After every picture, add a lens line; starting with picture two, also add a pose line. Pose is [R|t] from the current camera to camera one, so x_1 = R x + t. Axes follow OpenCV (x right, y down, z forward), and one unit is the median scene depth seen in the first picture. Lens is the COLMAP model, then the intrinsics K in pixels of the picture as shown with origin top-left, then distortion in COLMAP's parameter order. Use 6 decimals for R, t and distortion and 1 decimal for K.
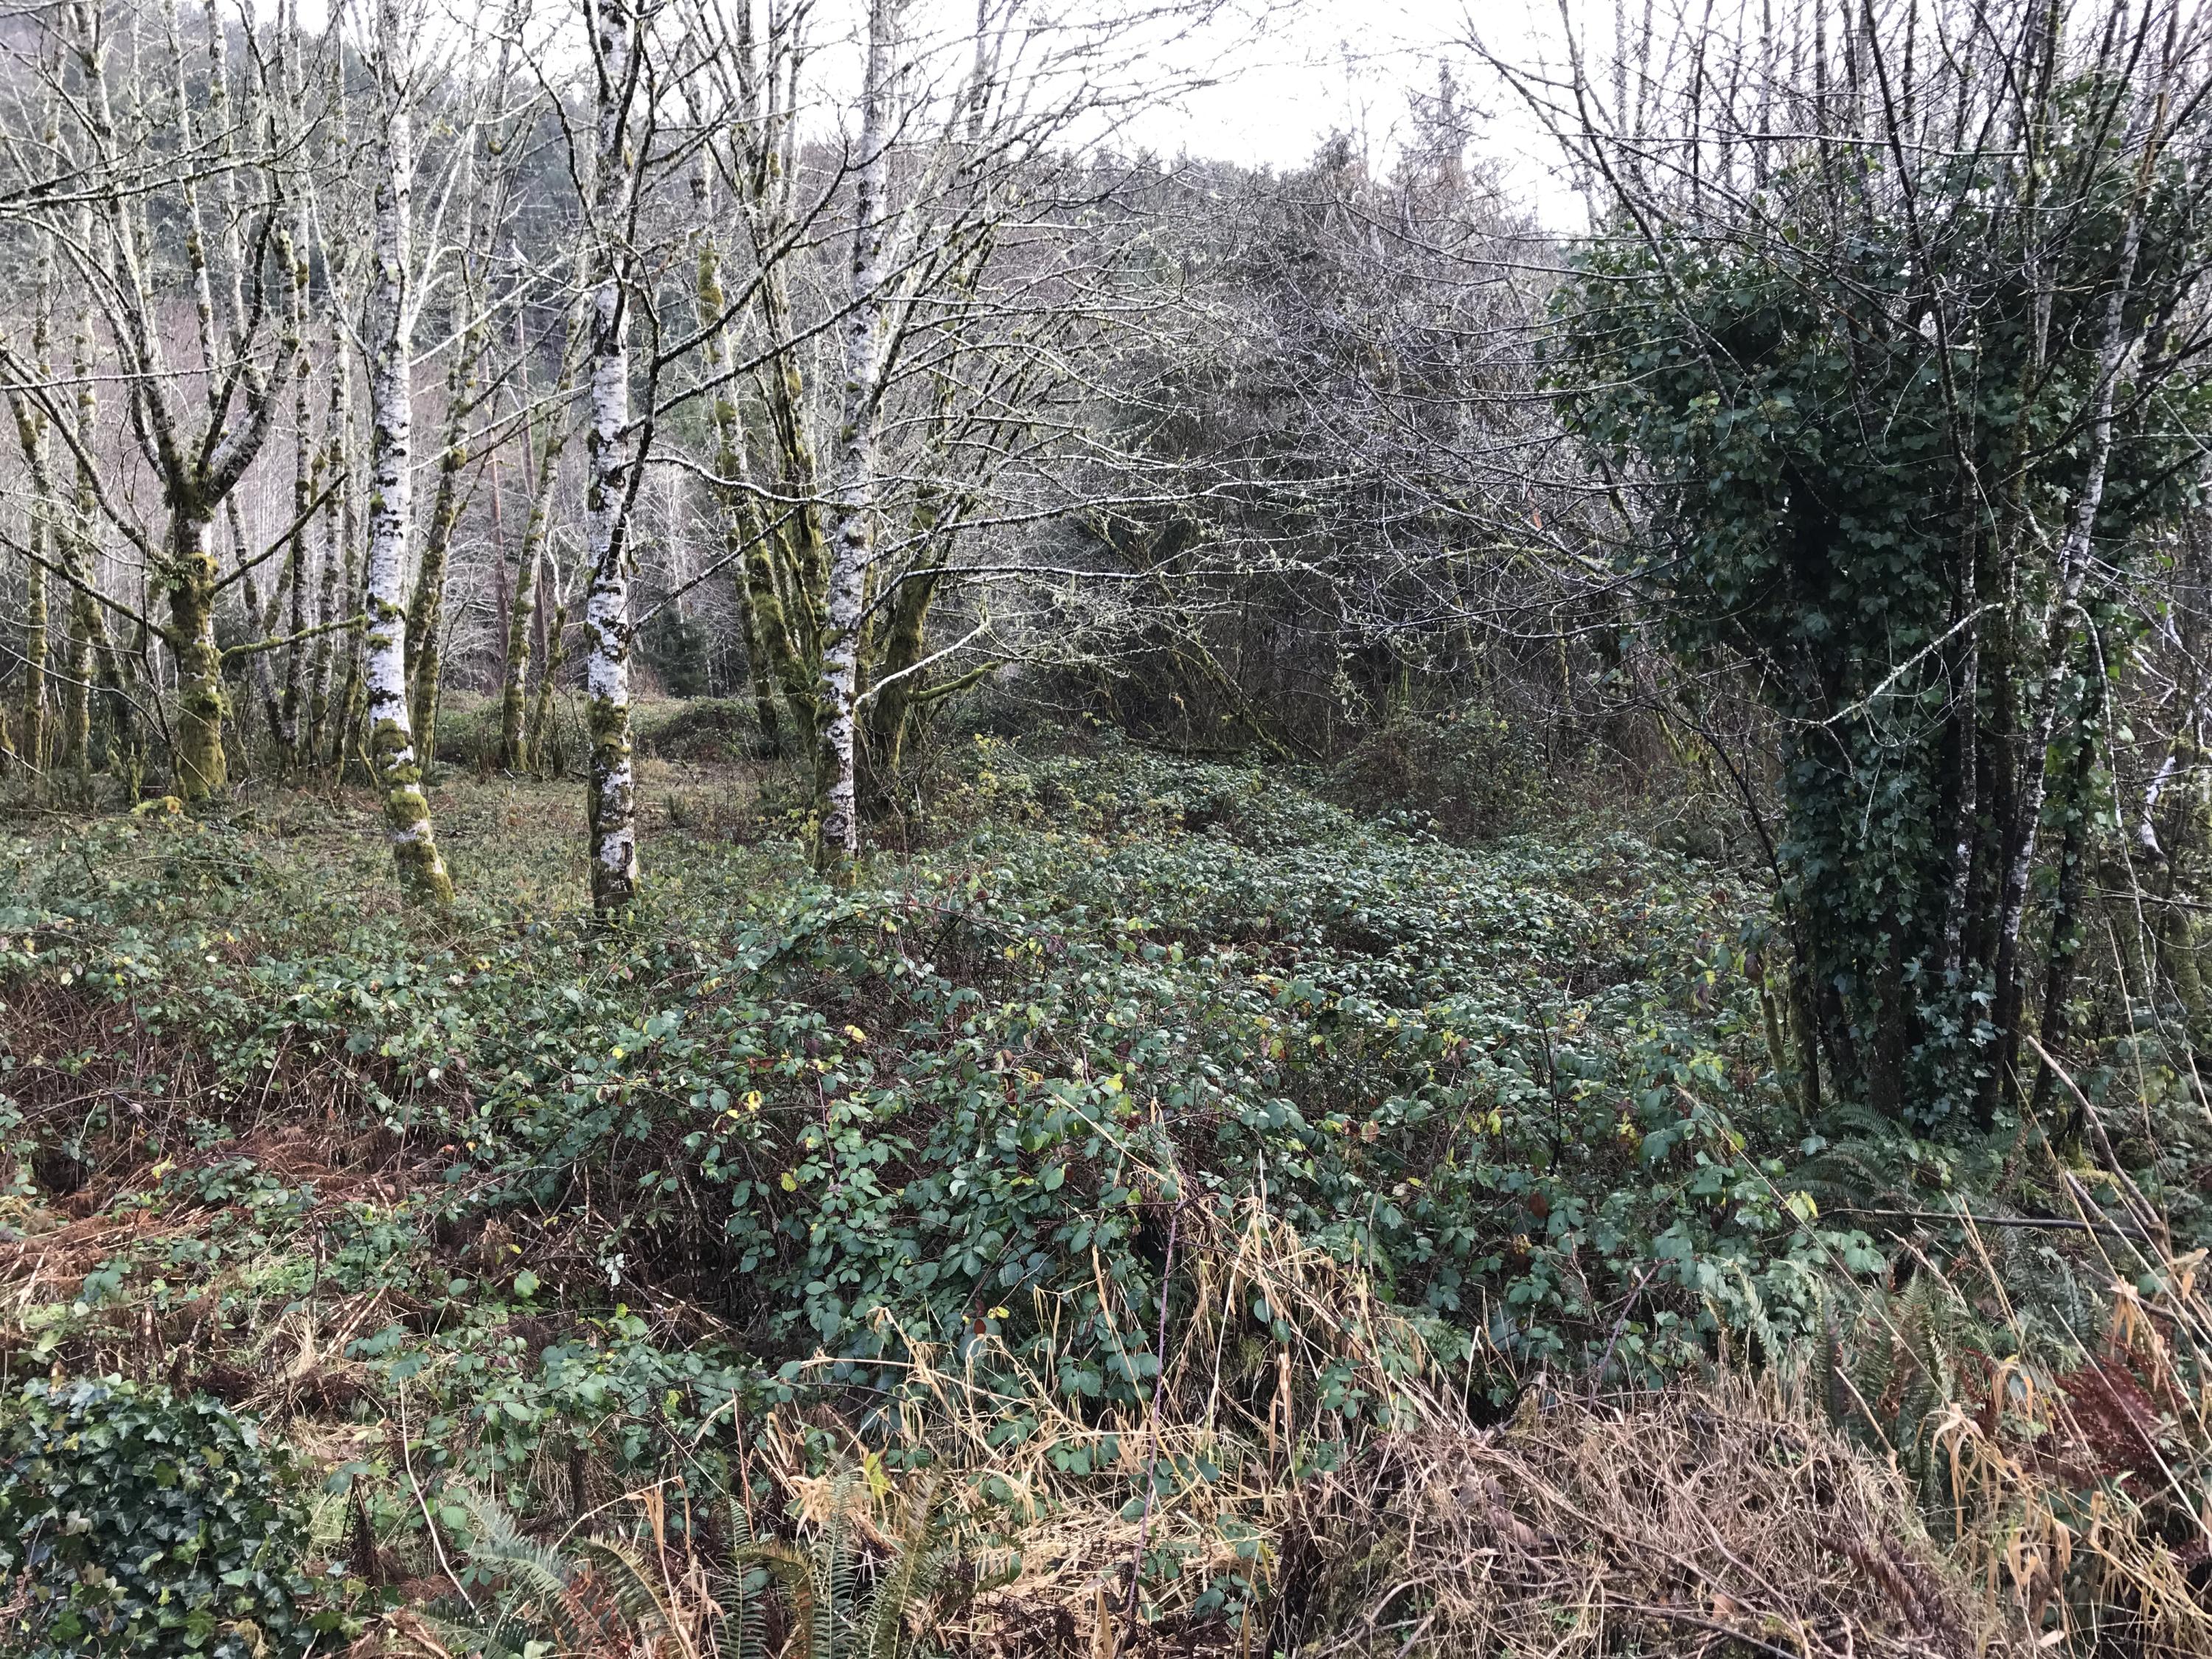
lens RADIAL K [[1783.9, 0, 1107.9], [0, 1783.9, 829.8], [0, 0, 1]] dist [0.009456, -0.019487]
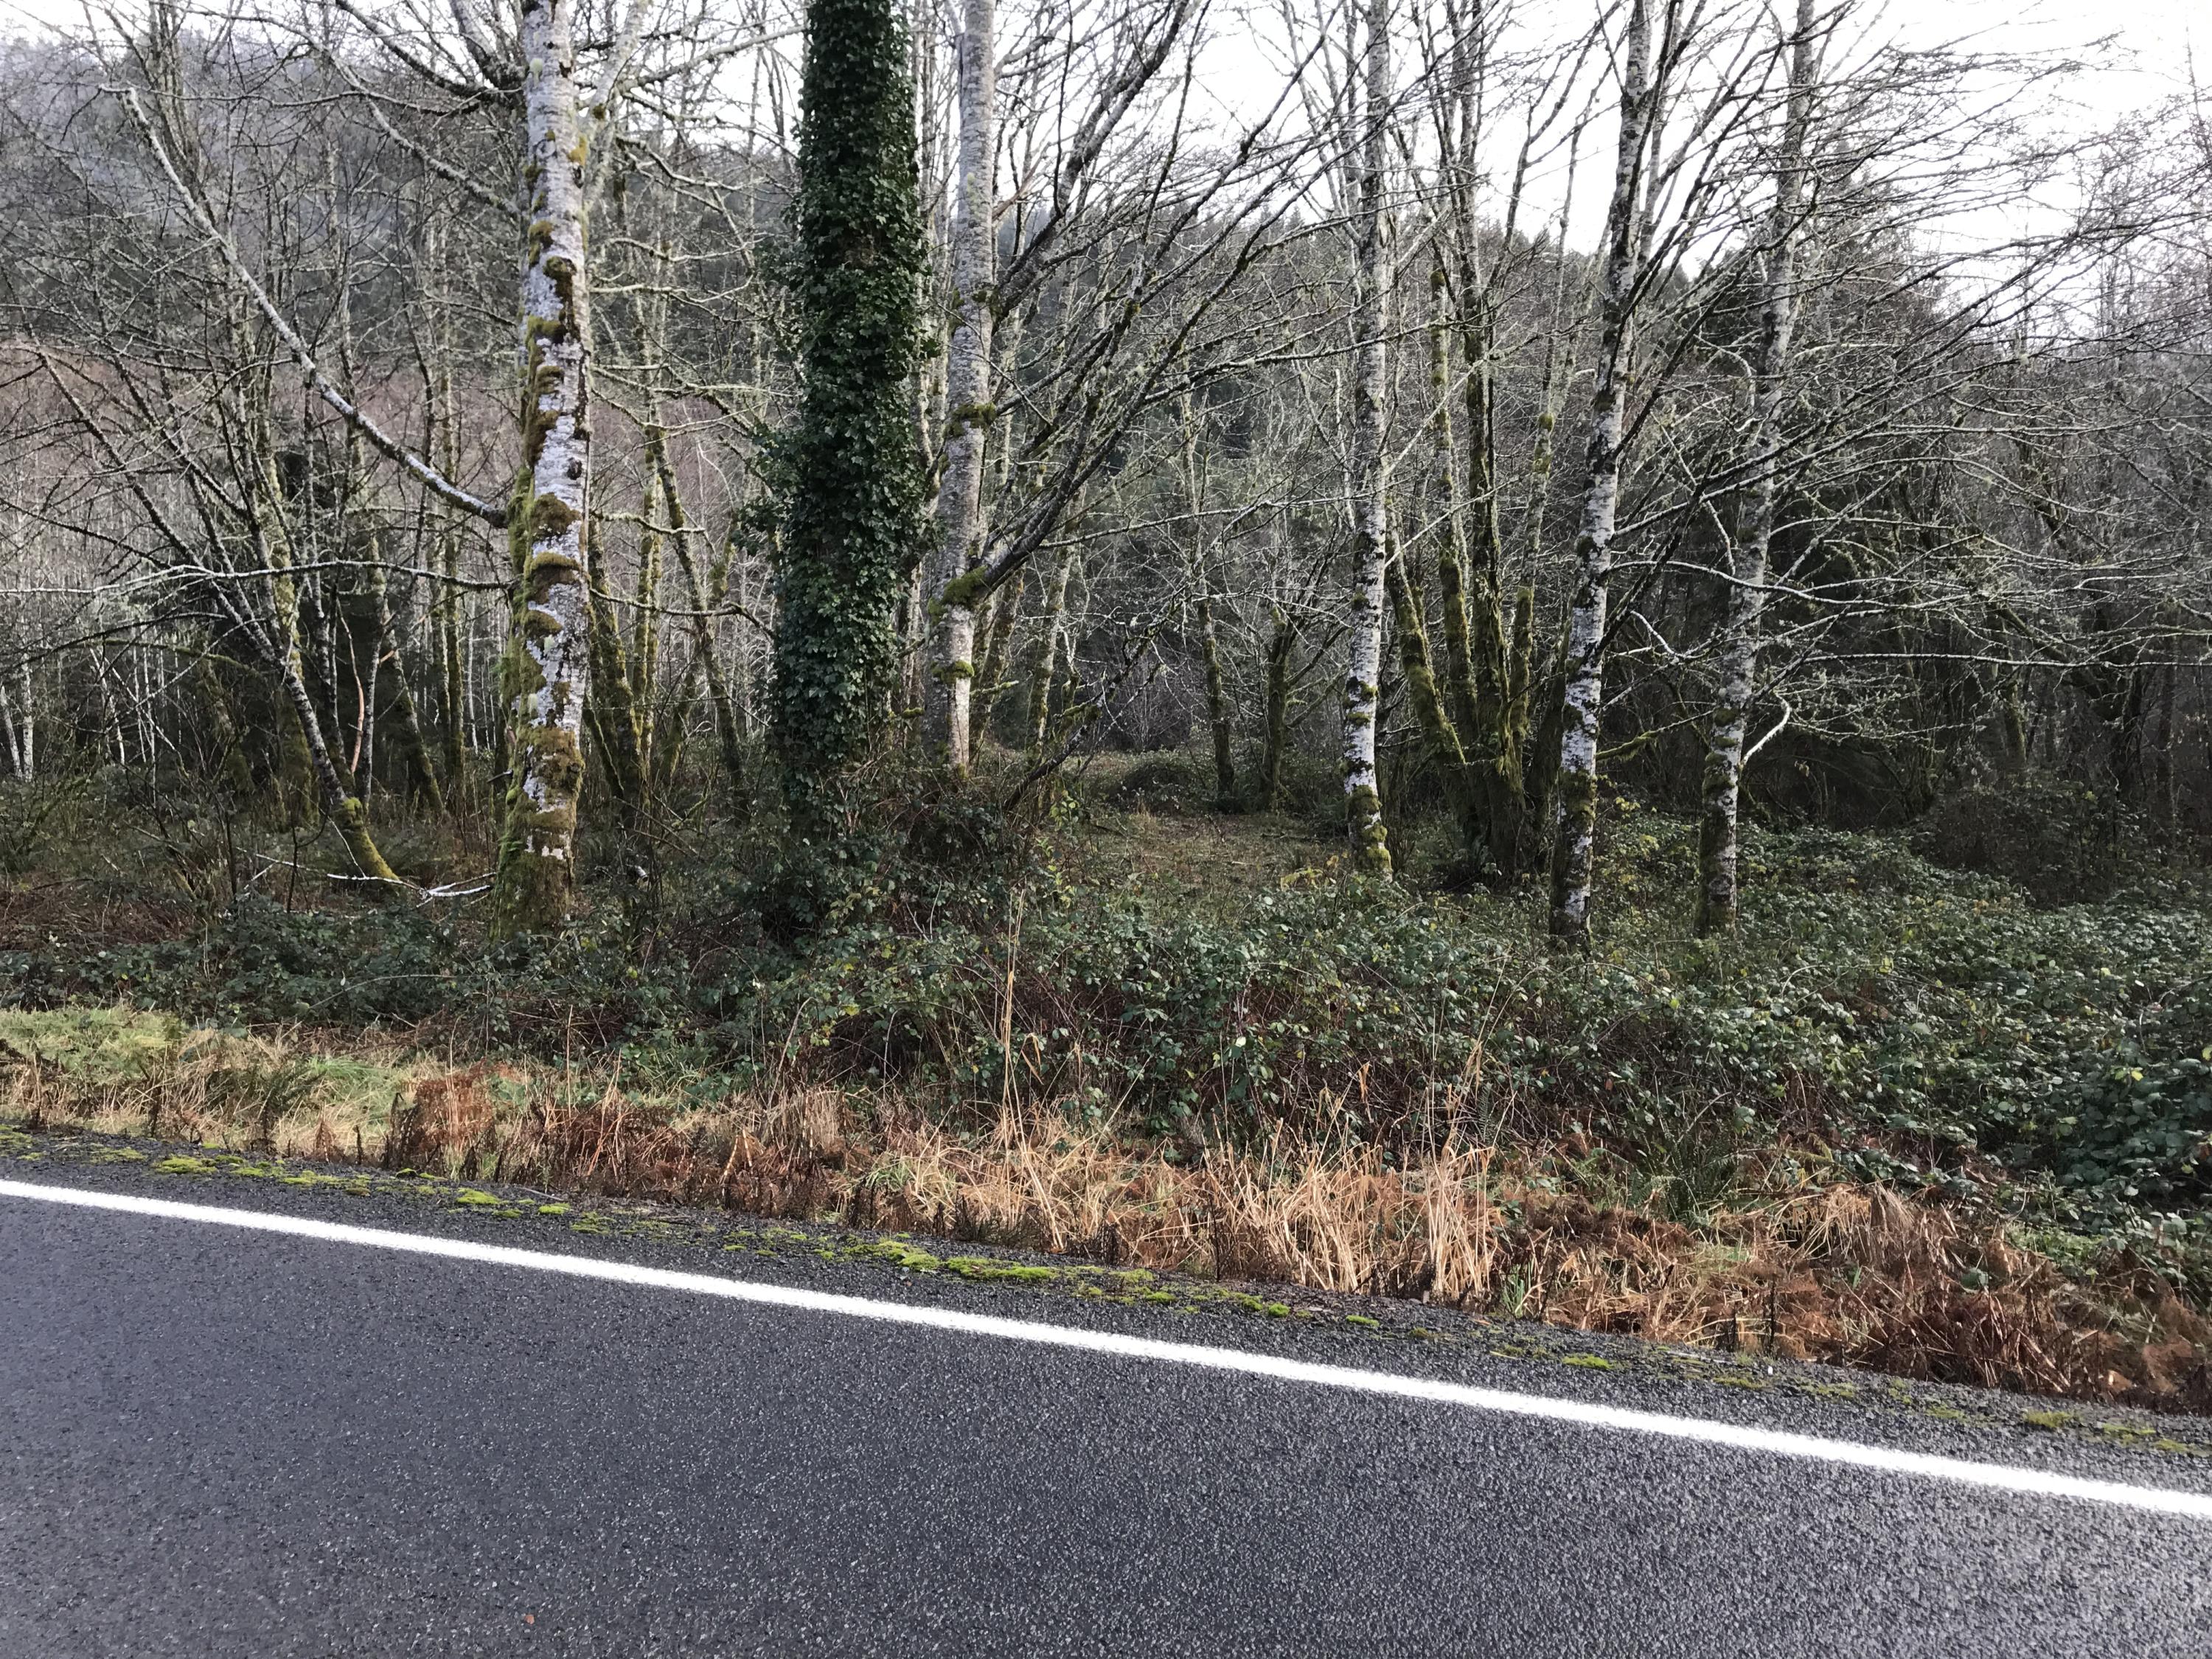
lens RADIAL K [[1783.9, 0, 1104.7], [0, 1783.9, 828.5], [0, 0, 1]] dist [0.009456, -0.019487]
pose [[0.993020, 0.014343, -0.117071, -0.442905], [-0.017988, 0.999384, -0.030140, 0.003276], [0.116567, 0.032036, 0.992666, -0.164932]]
